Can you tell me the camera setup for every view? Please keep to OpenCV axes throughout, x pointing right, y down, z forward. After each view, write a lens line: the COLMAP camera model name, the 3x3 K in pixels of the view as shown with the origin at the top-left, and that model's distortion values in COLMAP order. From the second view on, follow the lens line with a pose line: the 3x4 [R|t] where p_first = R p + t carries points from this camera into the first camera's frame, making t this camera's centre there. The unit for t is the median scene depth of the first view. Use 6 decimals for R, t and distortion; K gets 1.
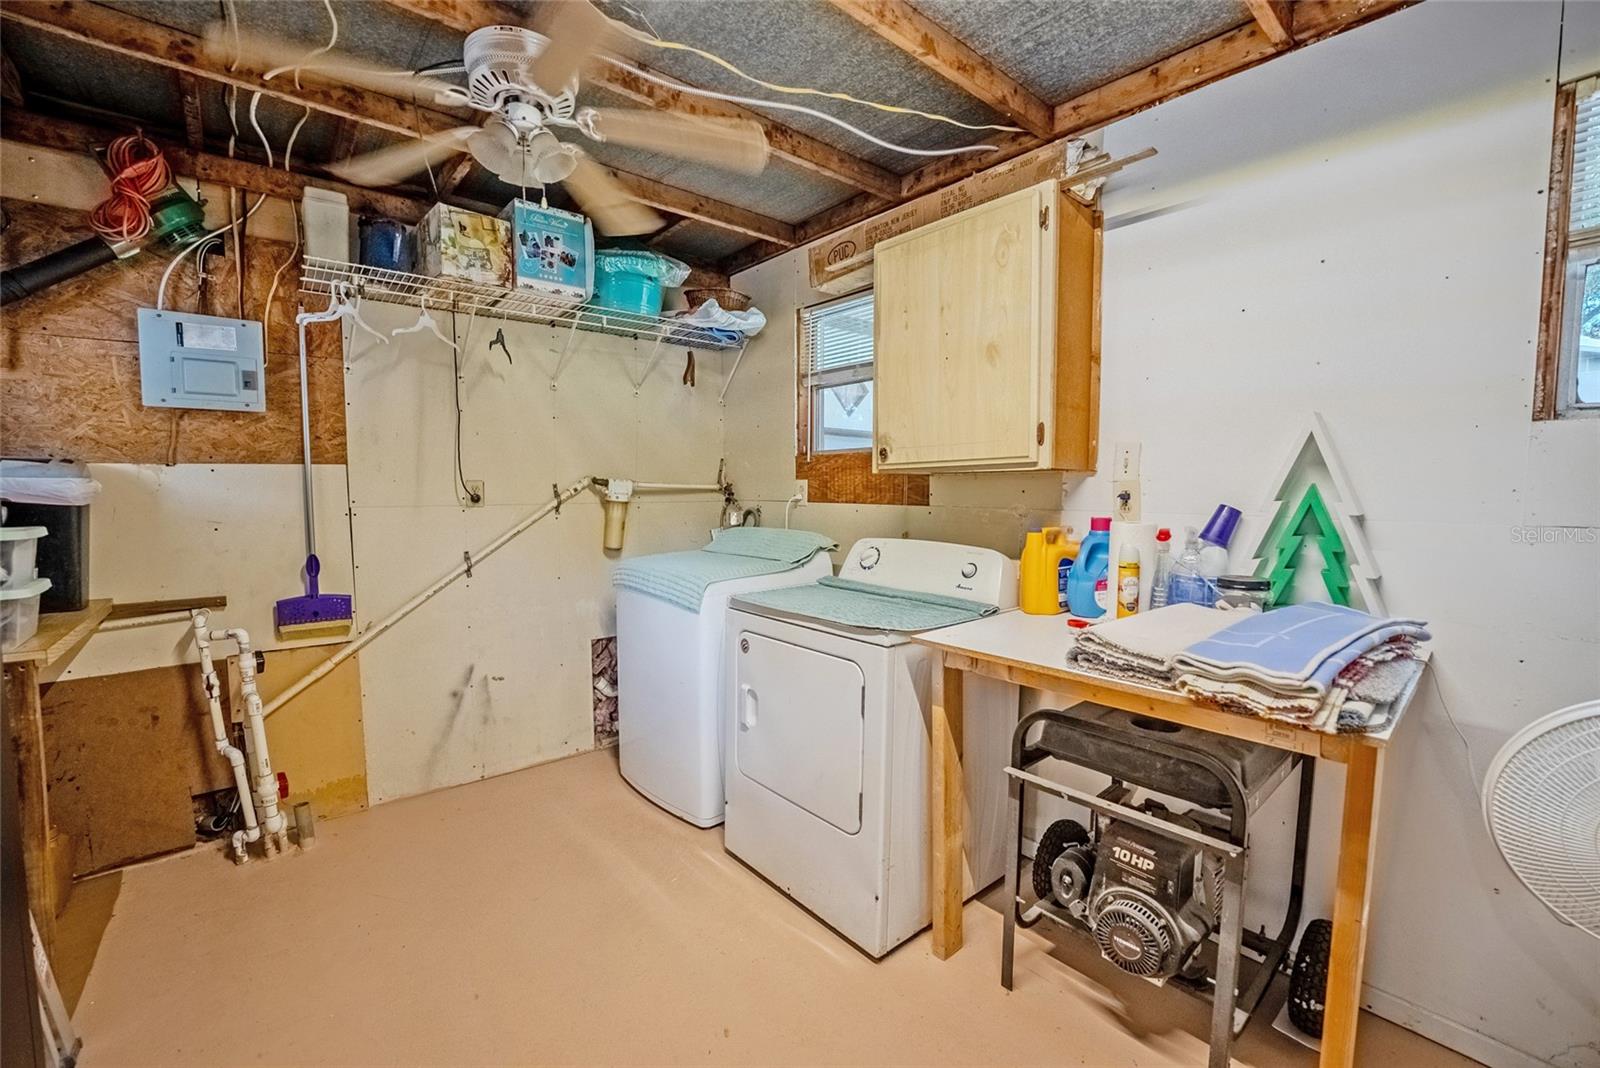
lens RADIAL K [[654.7, 0, 801.0], [0, 654.7, 535.6], [0, 0, 1]] dist [-0.020061, 0.000435]
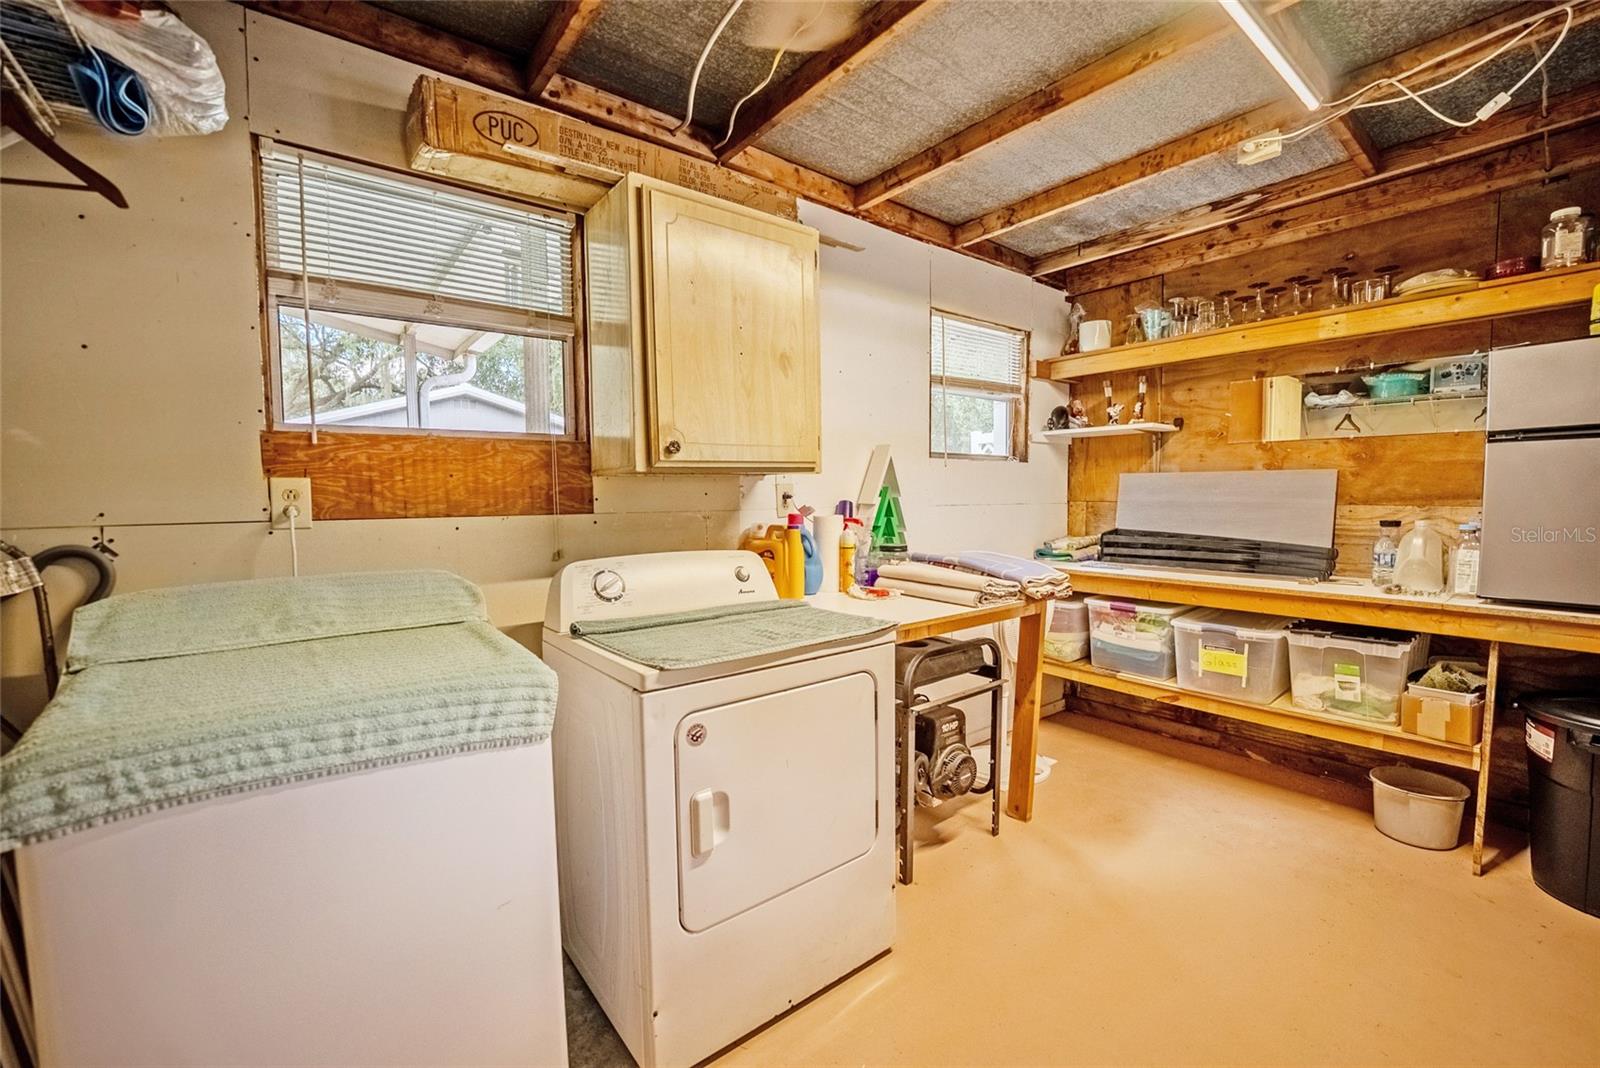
lens RADIAL K [[654.7, 0, 799.9], [0, 654.7, 538.1], [0, 0, 1]] dist [-0.020061, 0.000435]
pose [[0.050583, -0.073206, 0.996033, -0.623875], [0.079953, 0.994406, 0.069026, -0.053117], [-0.995514, 0.076144, 0.056154, 0.743423]]
